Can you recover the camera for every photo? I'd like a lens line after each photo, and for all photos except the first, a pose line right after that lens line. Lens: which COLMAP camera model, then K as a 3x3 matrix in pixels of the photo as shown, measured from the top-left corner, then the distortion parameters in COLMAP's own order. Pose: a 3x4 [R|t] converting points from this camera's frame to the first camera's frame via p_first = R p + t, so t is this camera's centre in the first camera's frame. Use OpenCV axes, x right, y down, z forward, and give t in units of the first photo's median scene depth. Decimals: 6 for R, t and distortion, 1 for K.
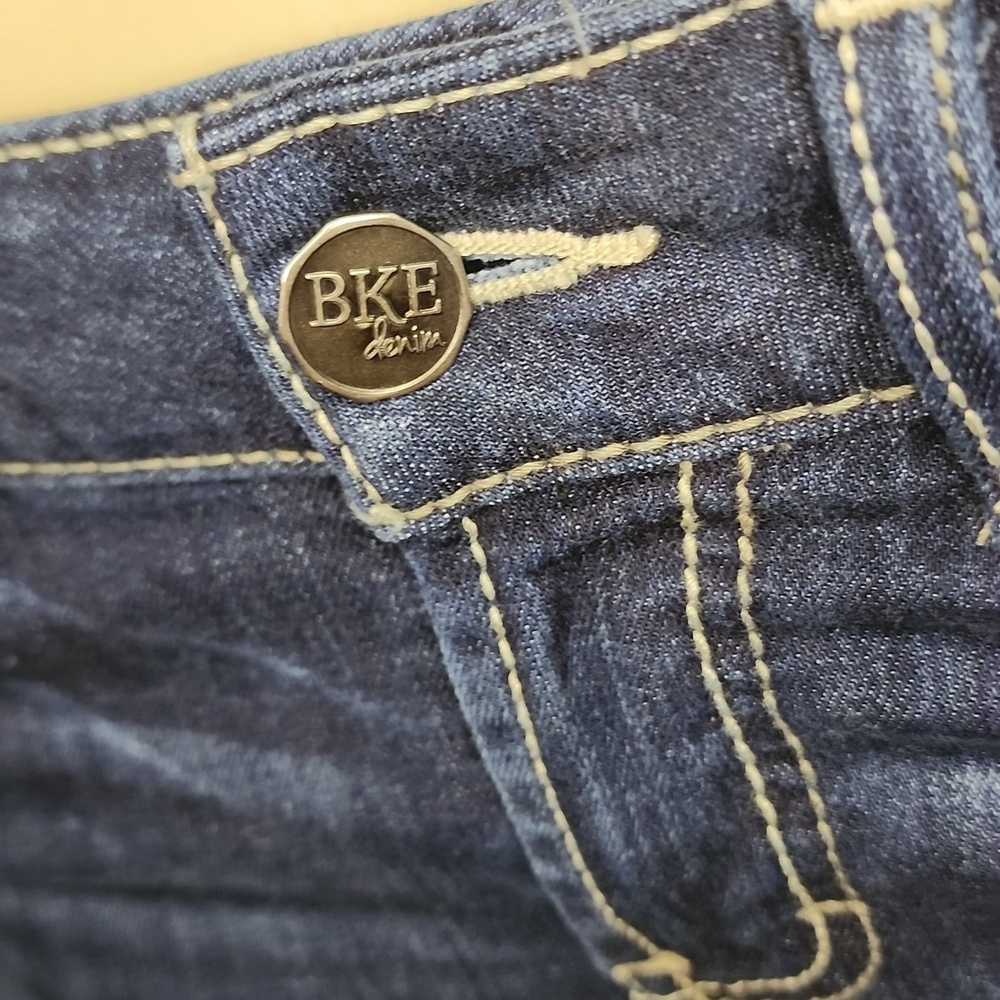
lens RADIAL K [[1533.5, 0, 500.0], [0, 1533.5, 500.0], [0, 0, 1]] dist [0.018316, -0.007245]
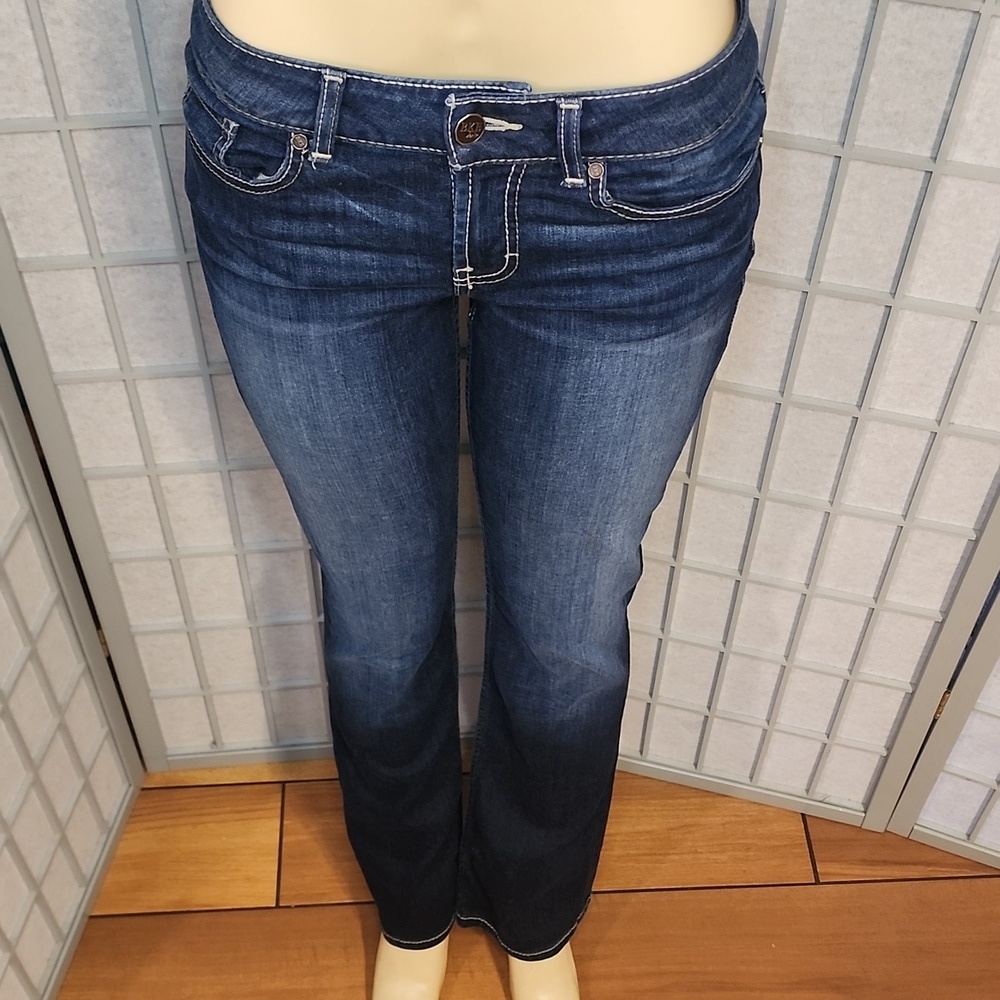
lens RADIAL K [[1398.3, 0, 500.0], [0, 1398.3, 500.0], [0, 0, 1]] dist [0.170182, -0.539305]
pose [[0.901511, 0.018087, 0.432378, -2.169667], [-0.138703, 0.958493, 0.249103, -0.125065], [-0.409926, -0.284542, 0.866601, -3.865551]]
